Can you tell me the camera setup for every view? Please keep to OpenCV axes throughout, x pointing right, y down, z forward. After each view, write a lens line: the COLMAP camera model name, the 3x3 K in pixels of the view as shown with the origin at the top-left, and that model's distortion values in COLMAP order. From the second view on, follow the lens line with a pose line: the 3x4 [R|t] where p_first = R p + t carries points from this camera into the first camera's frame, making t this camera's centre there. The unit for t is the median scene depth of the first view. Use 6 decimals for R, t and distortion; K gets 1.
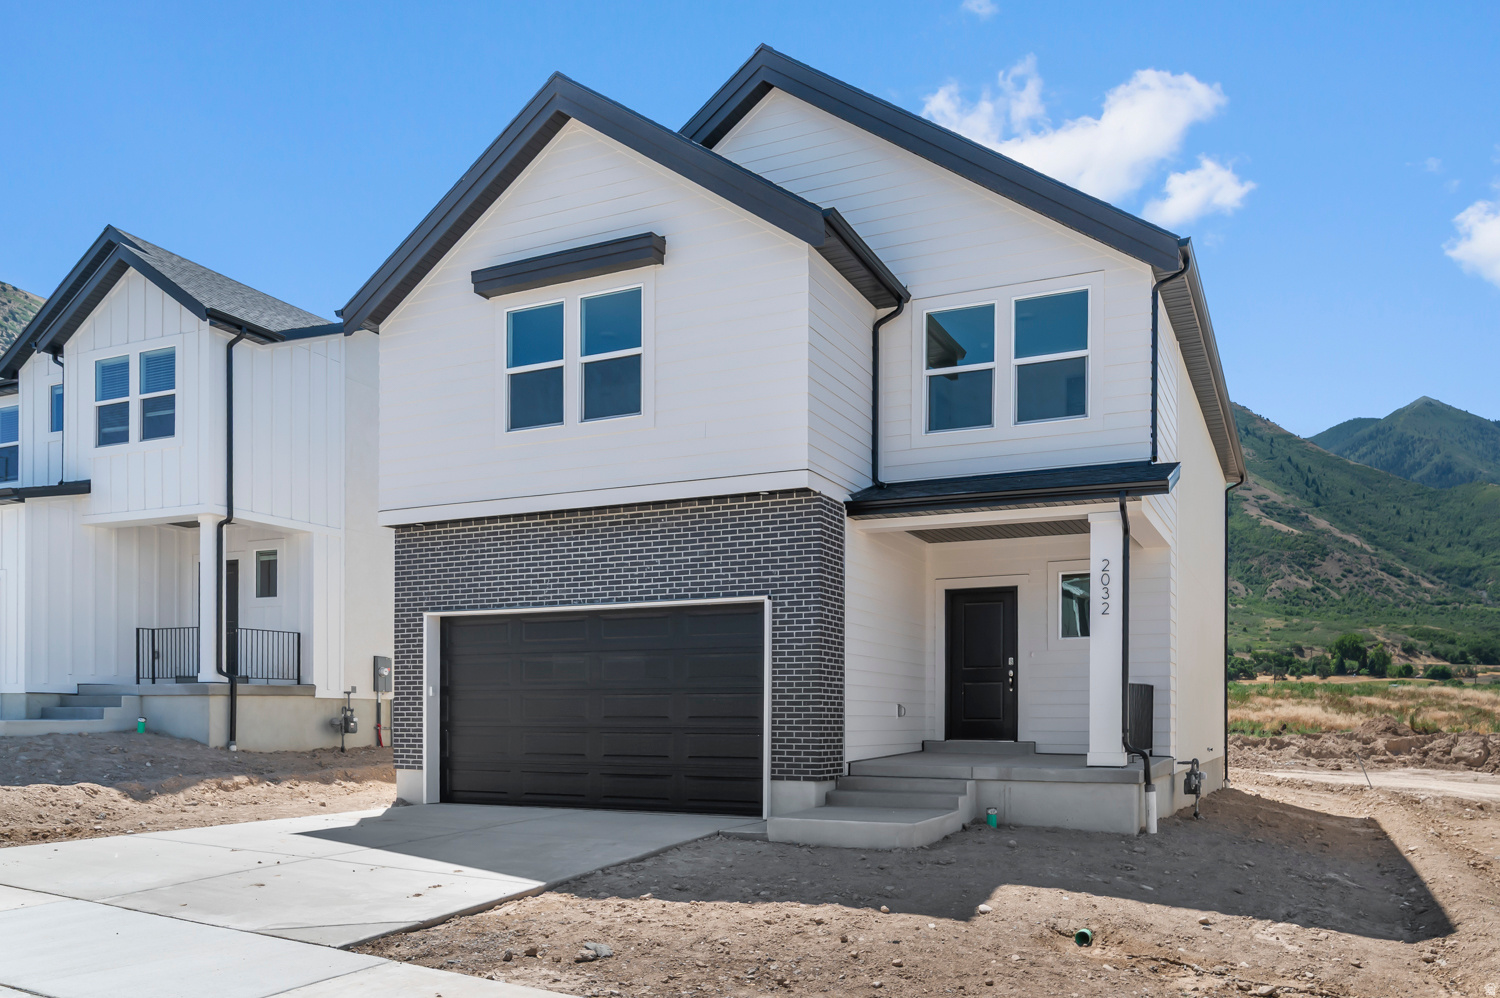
lens RADIAL K [[1121.4, 0, 747.4], [0, 1121.4, 504.9], [0, 0, 1]] dist [-0.007030, 0.009637]
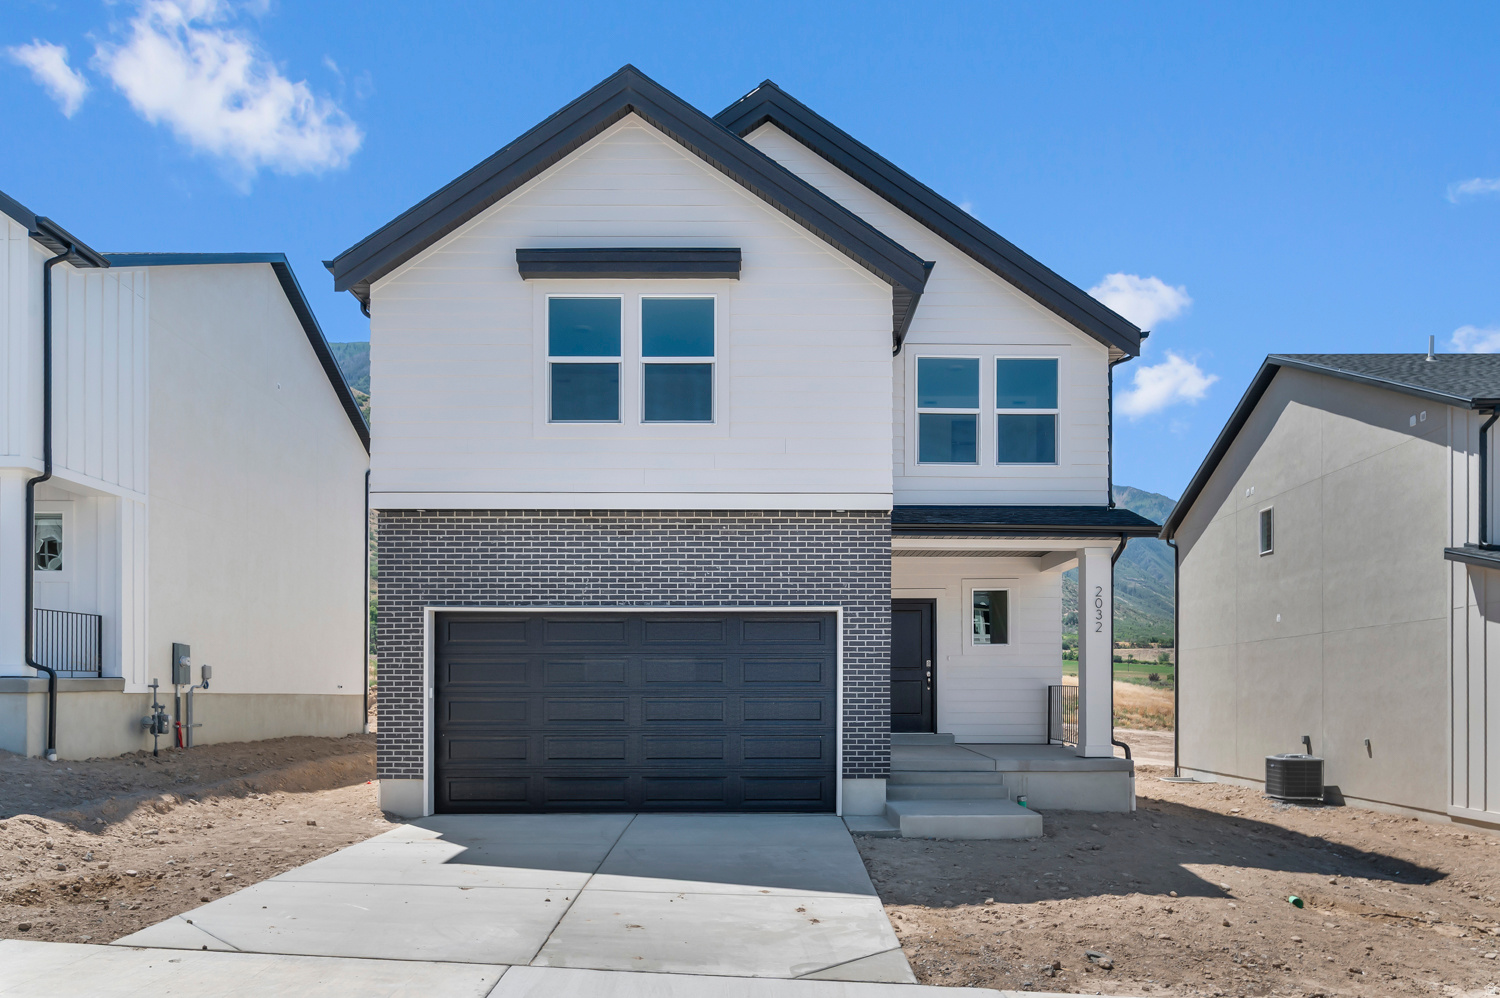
lens RADIAL K [[1054.6, 0, 751.2], [0, 1054.6, 486.9], [0, 0, 1]] dist [0.001517, -0.002427]
pose [[0.898701, 0.079194, 0.431351, -0.458581], [-0.077967, 0.996744, -0.020556, -0.005613], [-0.431575, -0.015157, 0.901950, 0.113273]]
